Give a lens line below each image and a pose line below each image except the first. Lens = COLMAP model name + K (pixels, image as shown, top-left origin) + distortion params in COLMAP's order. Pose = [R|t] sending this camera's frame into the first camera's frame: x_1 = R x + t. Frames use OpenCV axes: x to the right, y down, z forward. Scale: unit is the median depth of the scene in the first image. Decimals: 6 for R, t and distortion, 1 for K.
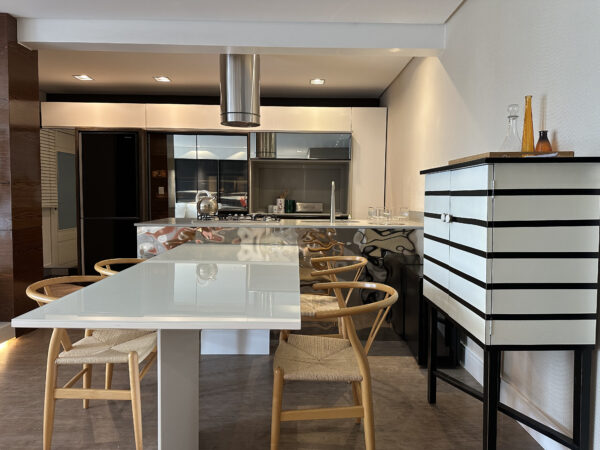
lens RADIAL K [[420.2, 0, 297.7], [0, 420.2, 223.1], [0, 0, 1]] dist [0.061841, -0.068546]
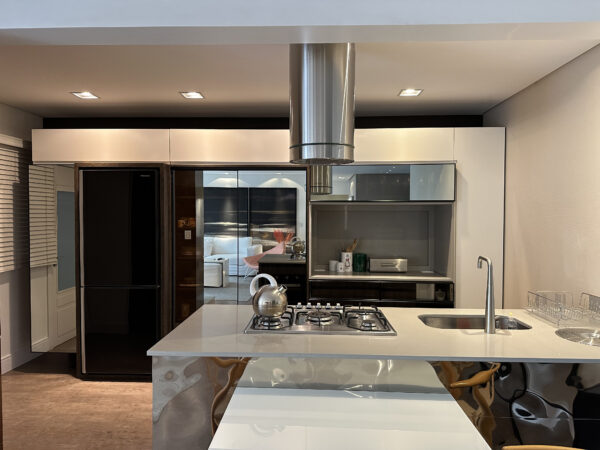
lens RADIAL K [[420.2, 0, 296.9], [0, 420.2, 234.0], [0, 0, 1]] dist [0.061841, -0.068546]
pose [[0.998676, -0.004233, -0.051260, -0.102929], [0.003347, 0.999844, -0.017366, -0.088210], [0.051325, 0.017171, 0.998534, 0.289285]]
